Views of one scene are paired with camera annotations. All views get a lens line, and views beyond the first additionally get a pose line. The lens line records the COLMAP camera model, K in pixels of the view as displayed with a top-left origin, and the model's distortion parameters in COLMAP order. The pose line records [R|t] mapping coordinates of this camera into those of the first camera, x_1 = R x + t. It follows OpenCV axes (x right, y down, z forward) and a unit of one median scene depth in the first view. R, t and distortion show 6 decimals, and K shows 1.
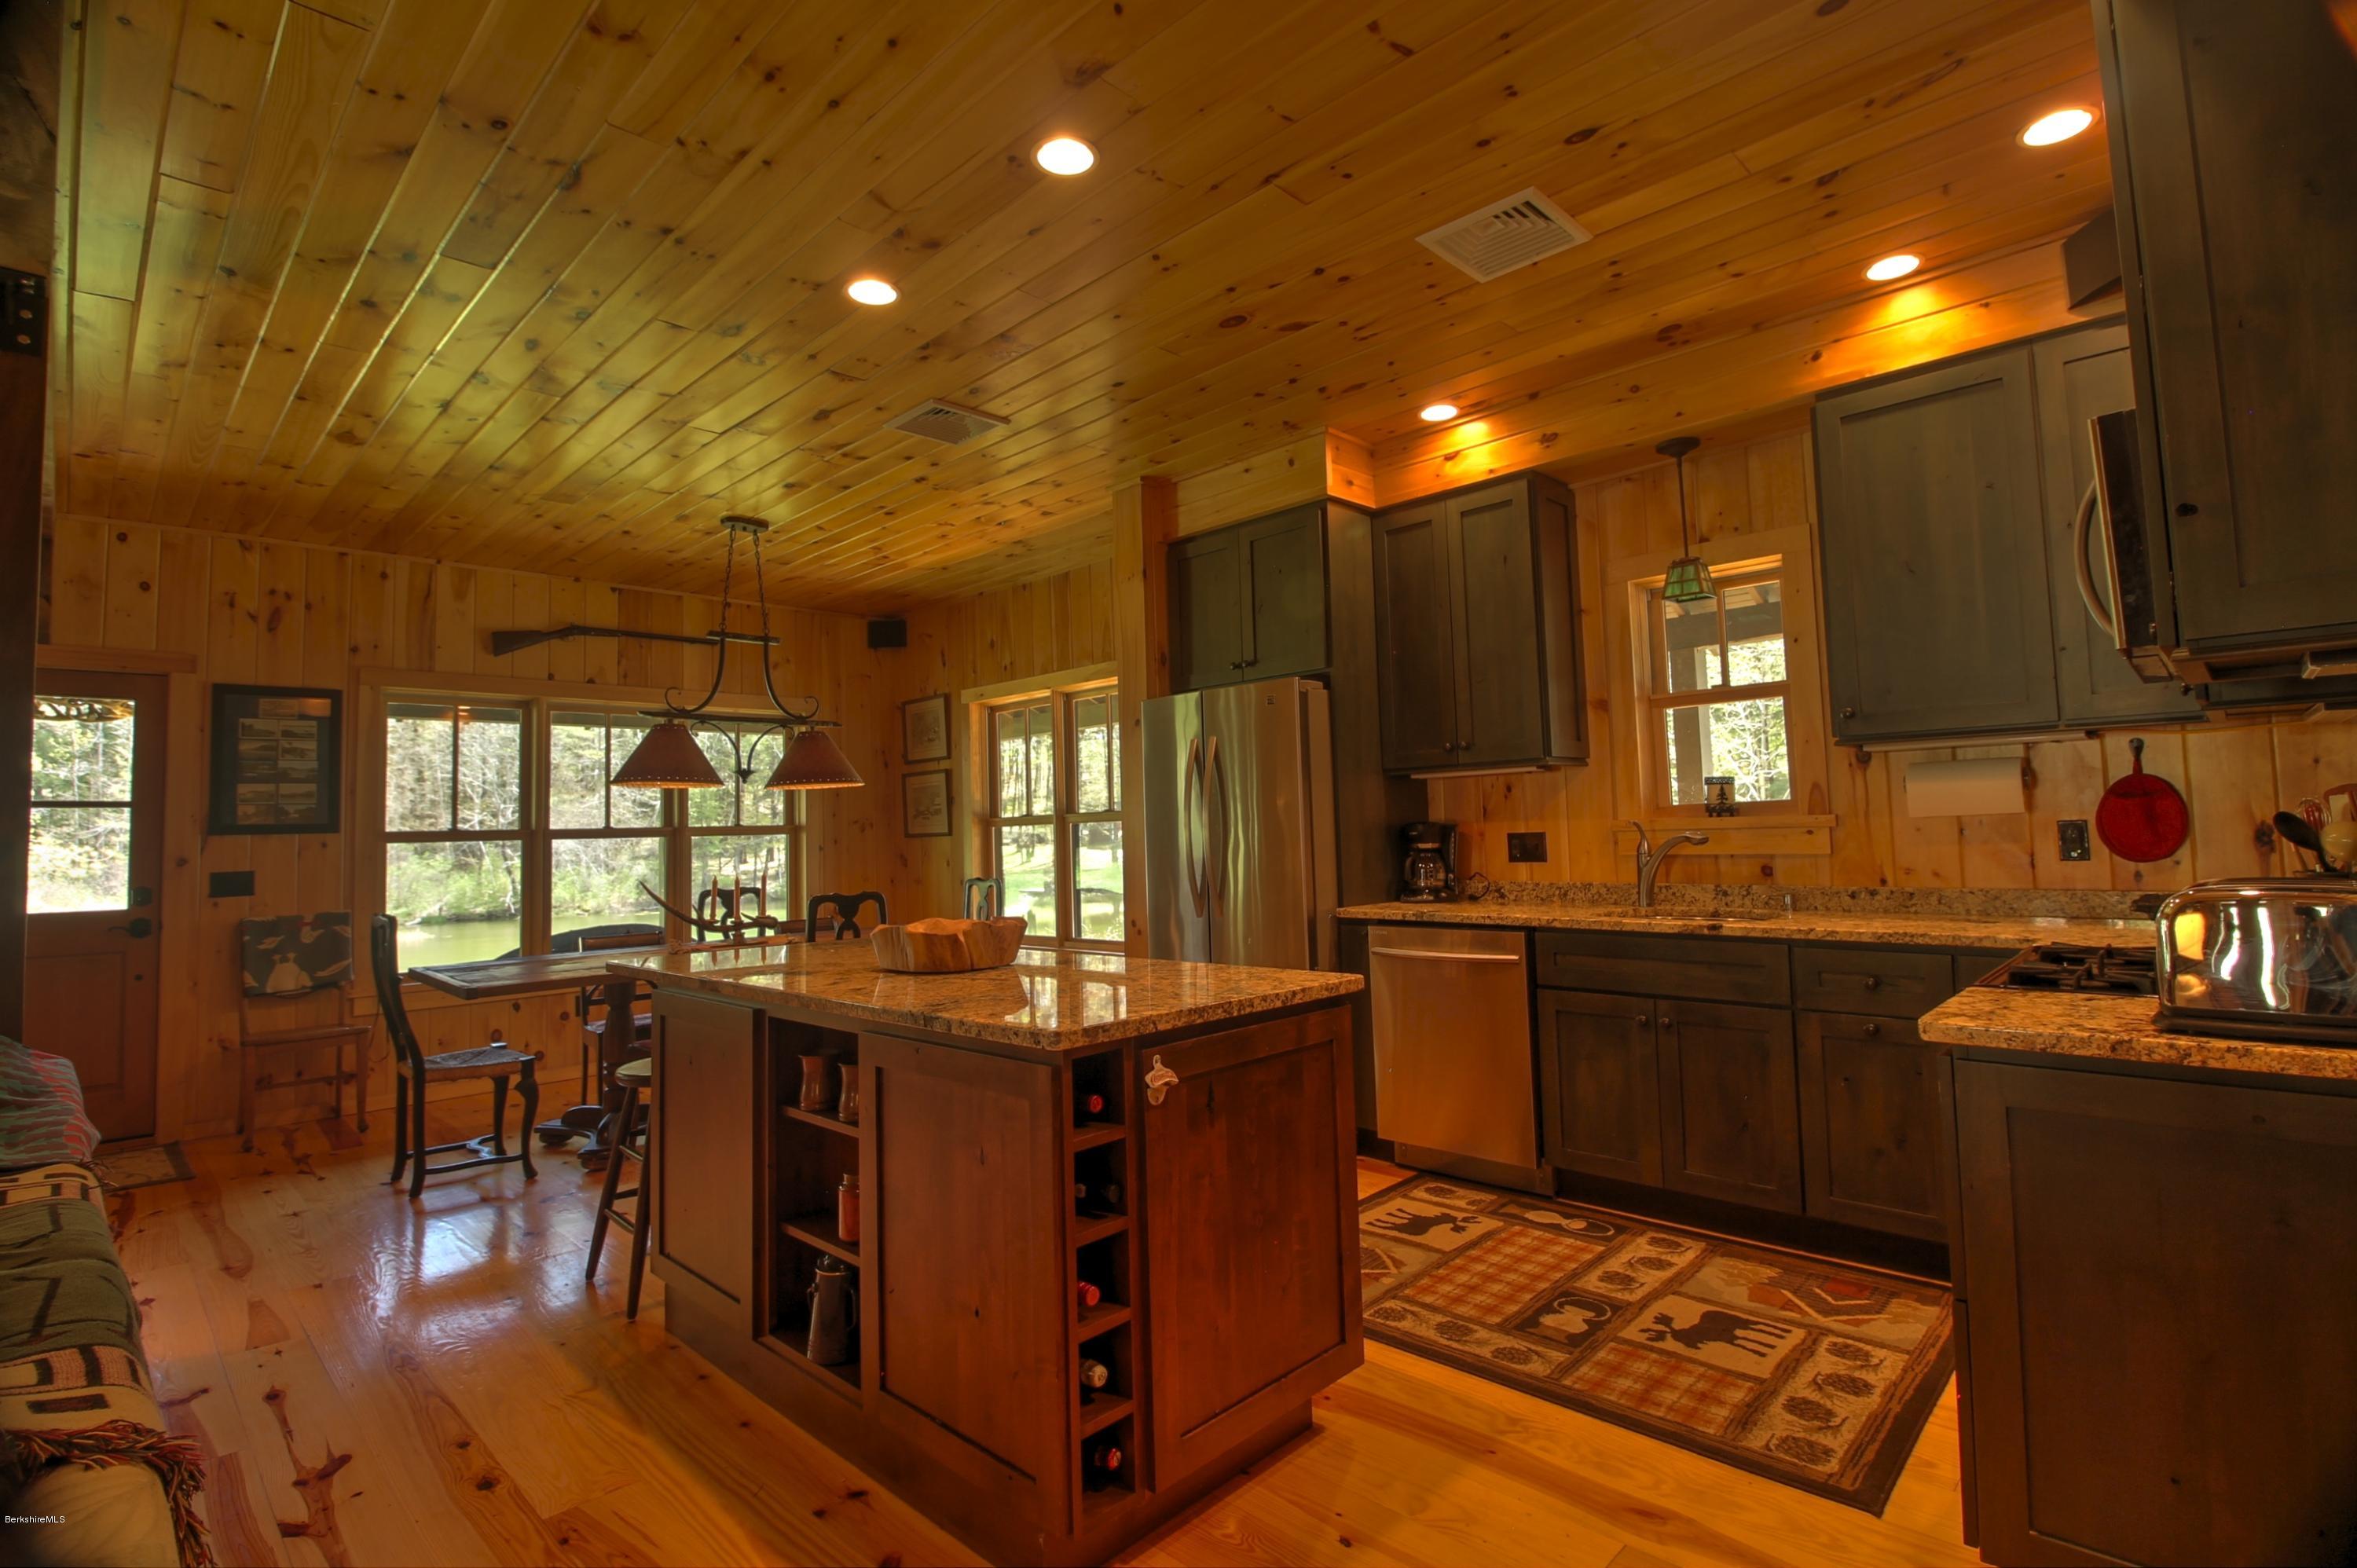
lens RADIAL K [[1117.6, 0, 1211.5], [0, 1117.6, 751.8], [0, 0, 1]] dist [-0.025142, -0.001729]
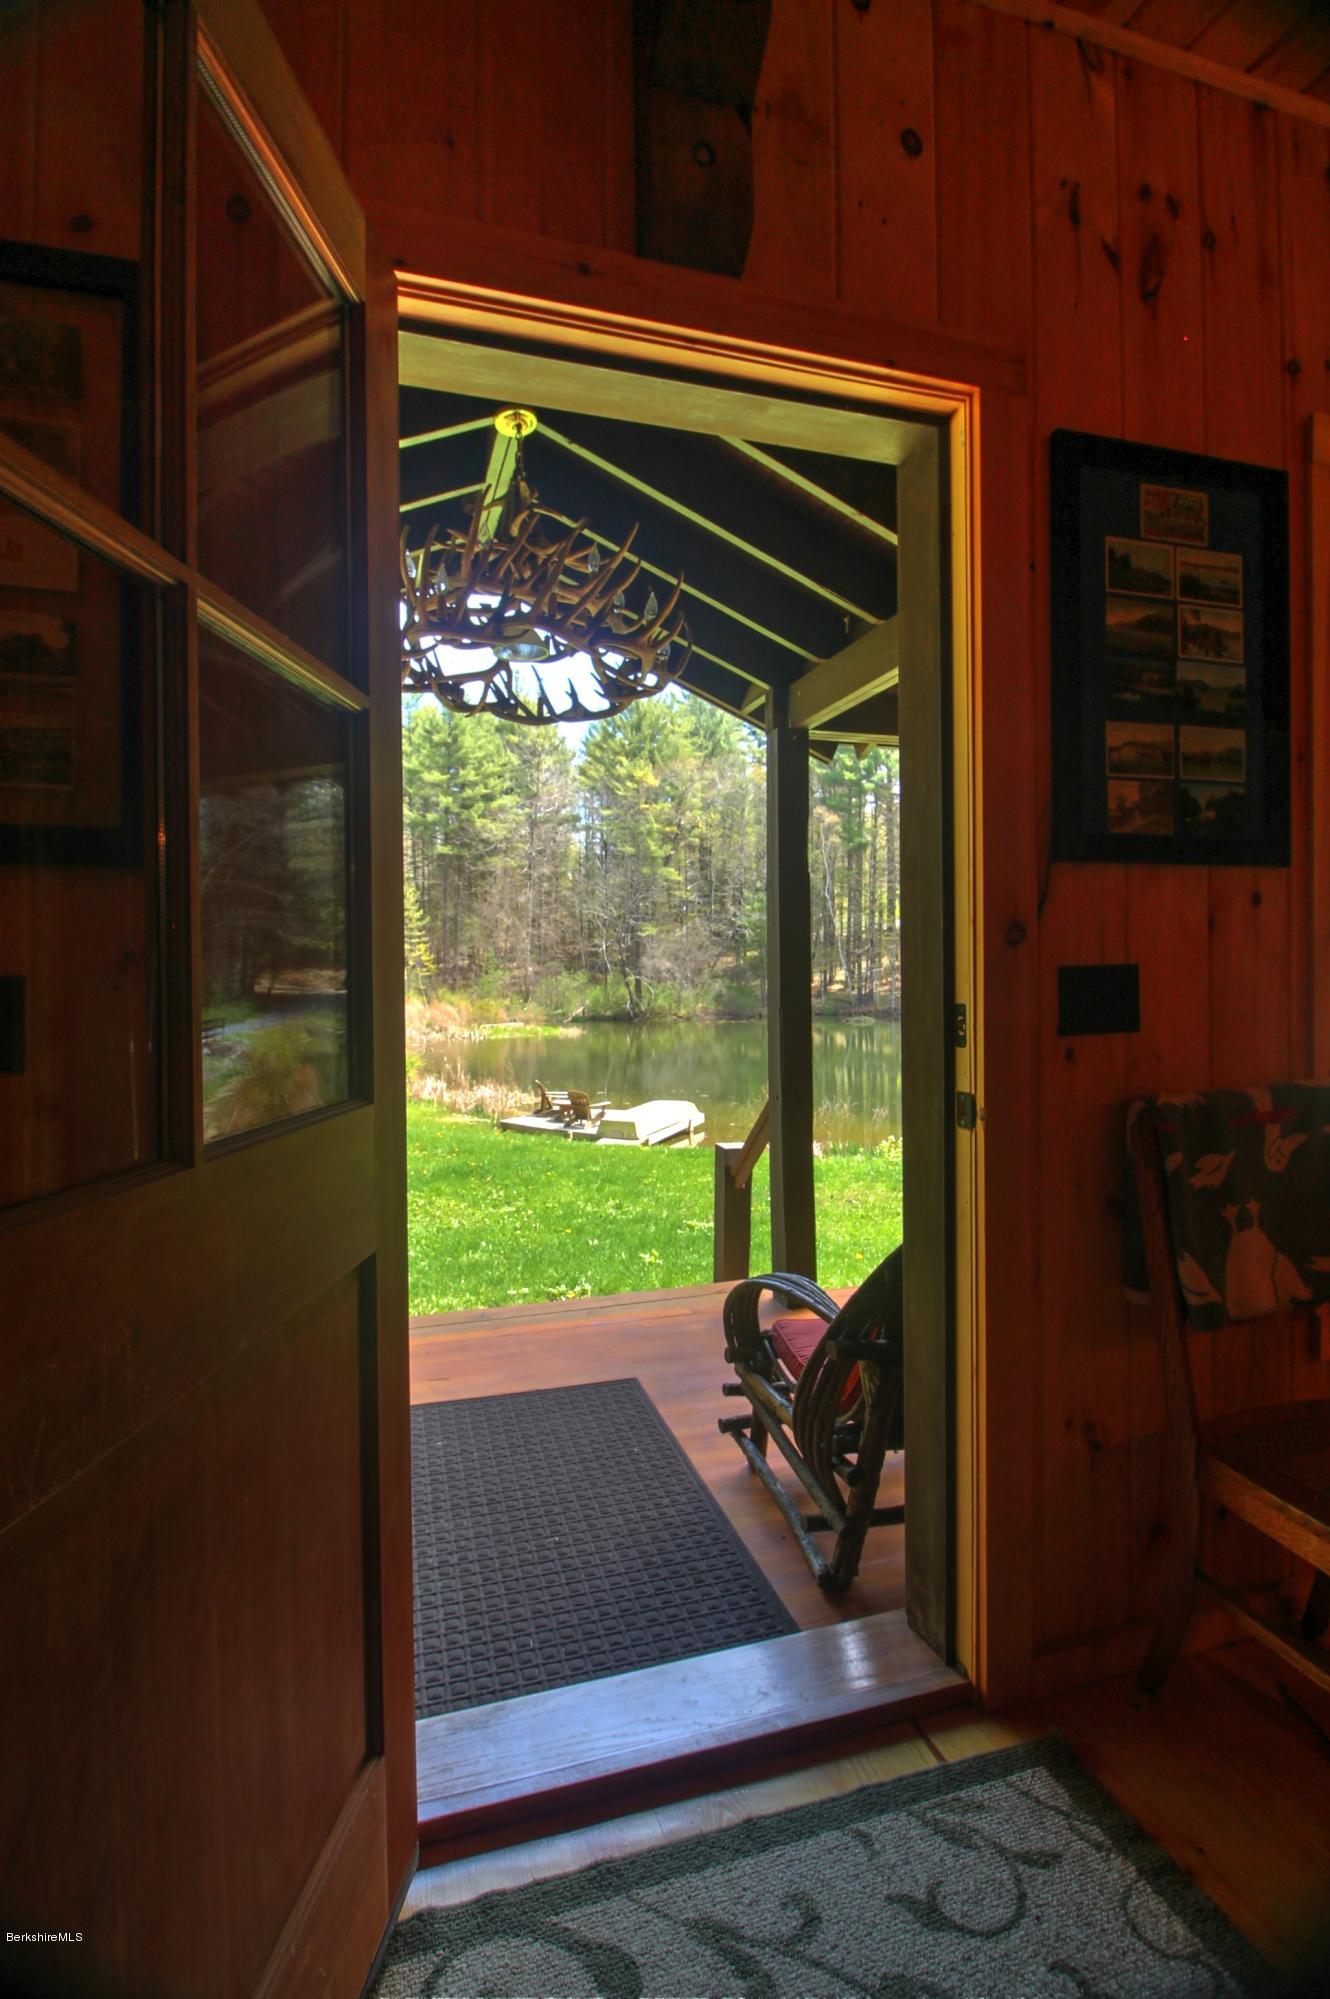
lens RADIAL K [[947.9, 0, 644.0], [0, 947.9, 981.8], [0, 0, 1]] dist [-0.025142, -0.001729]
pose [[0.863949, 0.028356, -0.502781, -0.843410], [0.018891, 0.995886, 0.088627, 0.082249], [0.503225, -0.086067, 0.859859, 0.638485]]
